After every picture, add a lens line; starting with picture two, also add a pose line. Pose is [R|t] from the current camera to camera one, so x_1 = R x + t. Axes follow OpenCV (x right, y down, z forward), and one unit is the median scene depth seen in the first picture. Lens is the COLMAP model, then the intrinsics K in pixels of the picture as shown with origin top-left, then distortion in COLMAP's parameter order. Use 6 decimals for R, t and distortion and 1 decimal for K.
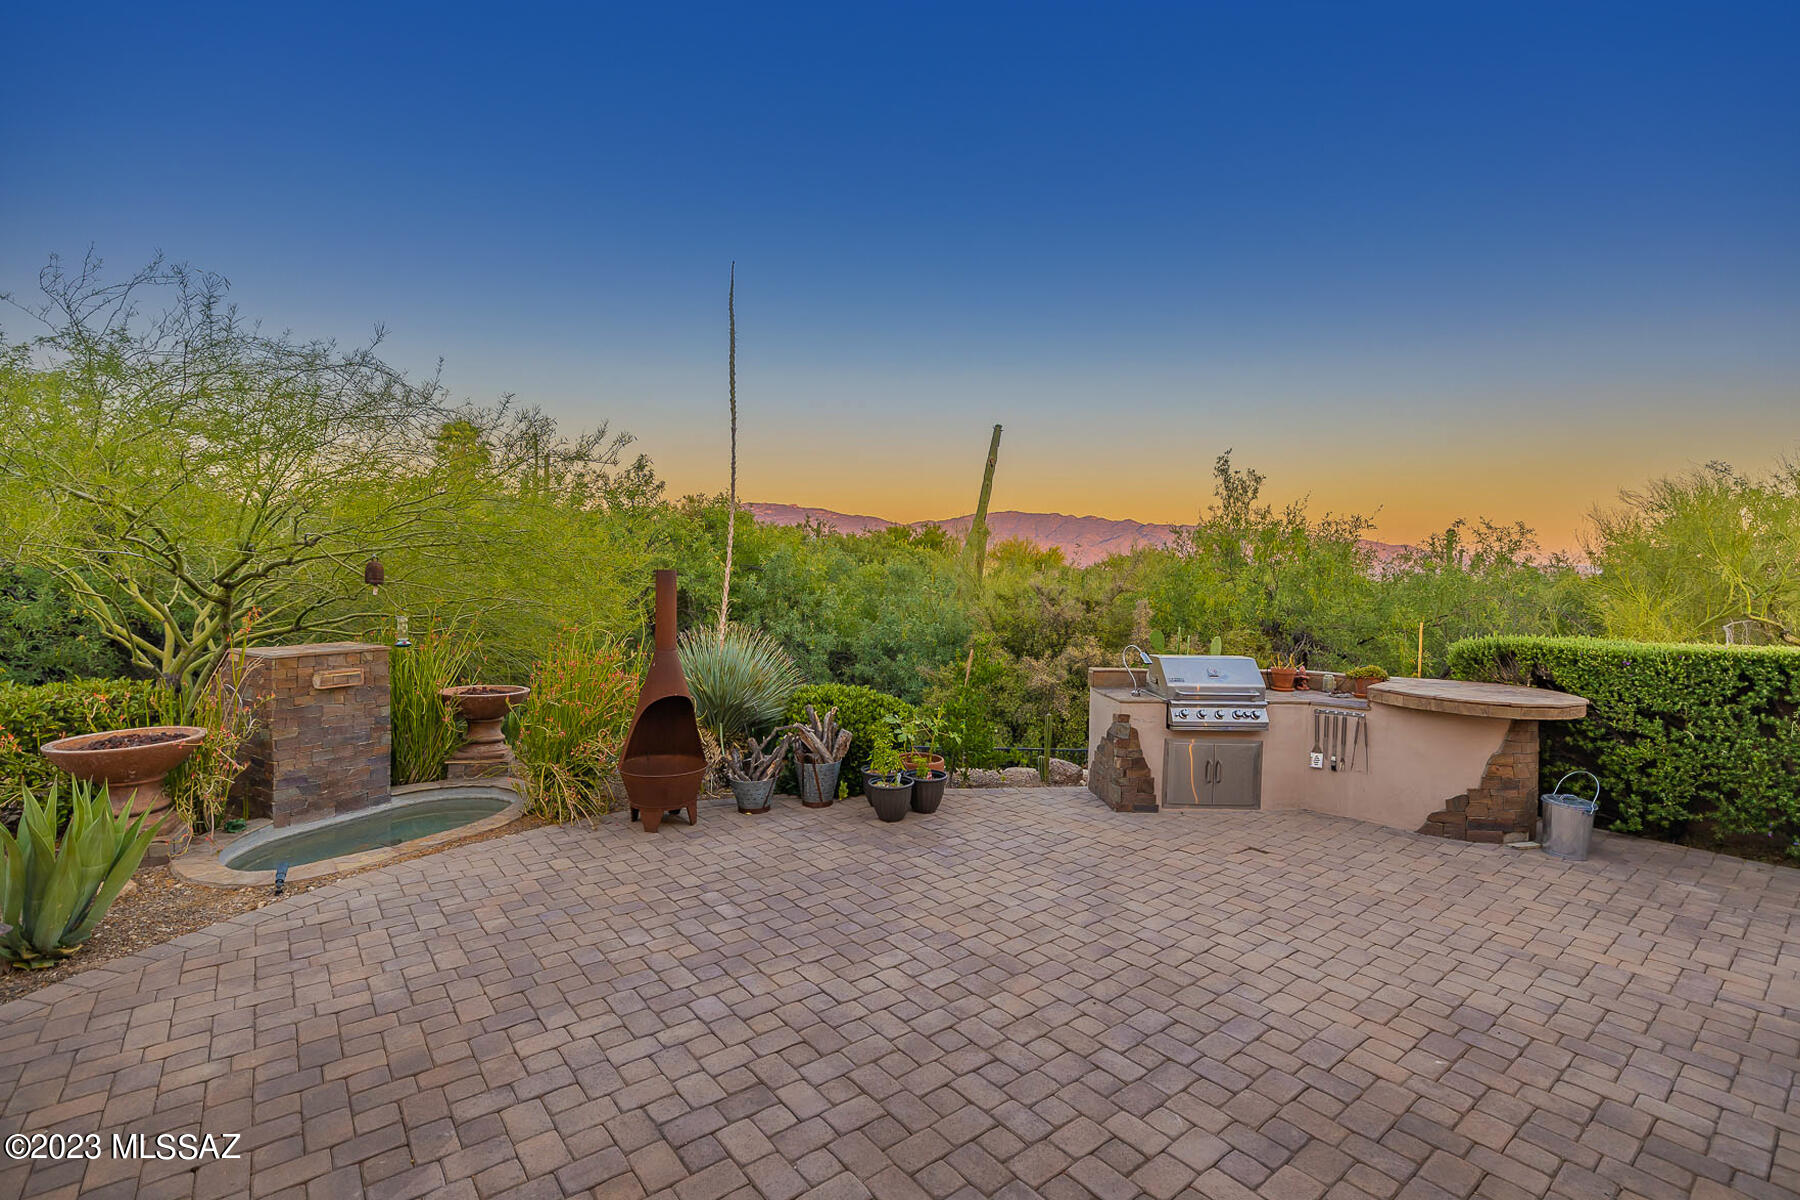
lens RADIAL K [[869.7, 0, 897.0], [0, 869.7, 618.4], [0, 0, 1]] dist [-0.002892, -0.001453]
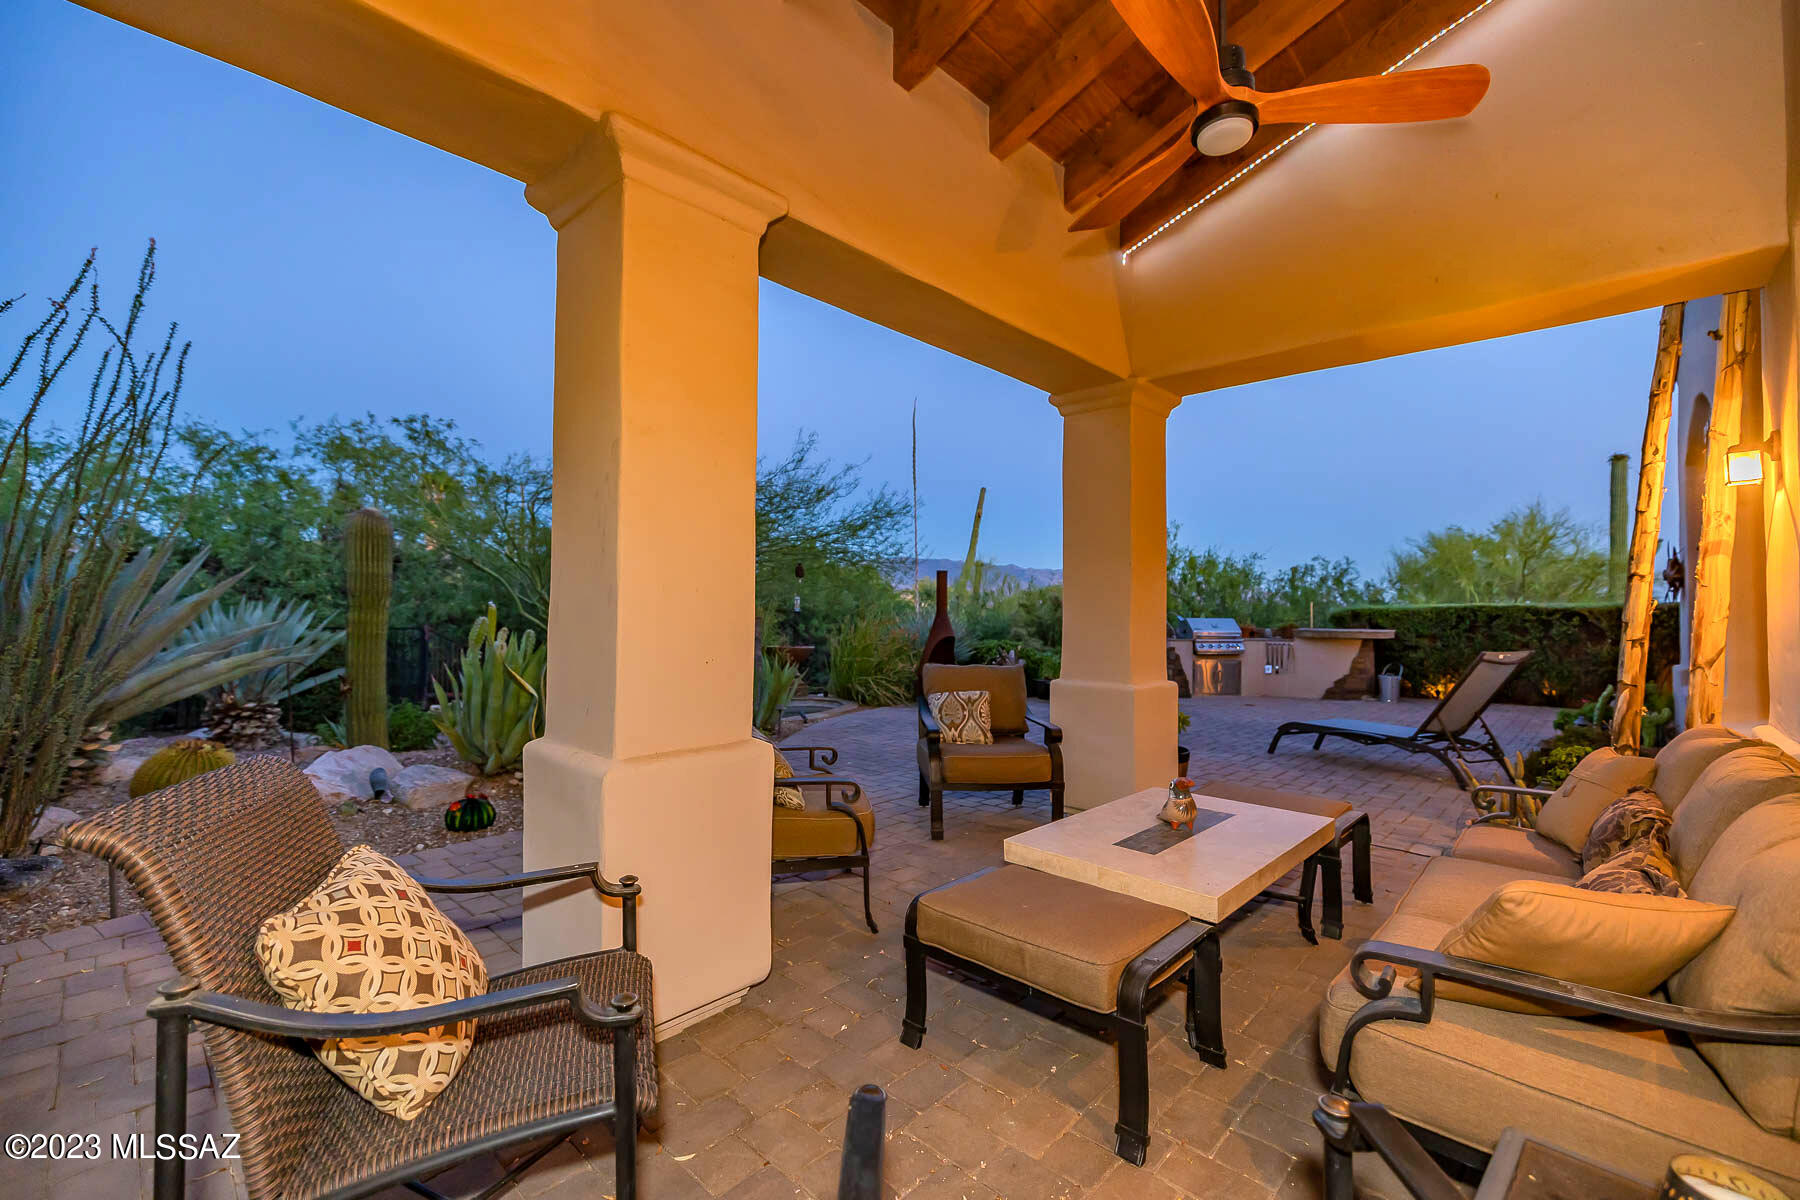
lens RADIAL K [[781.4, 0, 896.9], [0, 781.4, 593.1], [0, 0, 1]] dist [-0.000104, 0.000340]
pose [[0.993674, 0.003294, 0.112251, -0.502670], [0.005192, 0.997154, -0.075217, 0.109810], [-0.112180, 0.075324, 0.990829, -0.610772]]
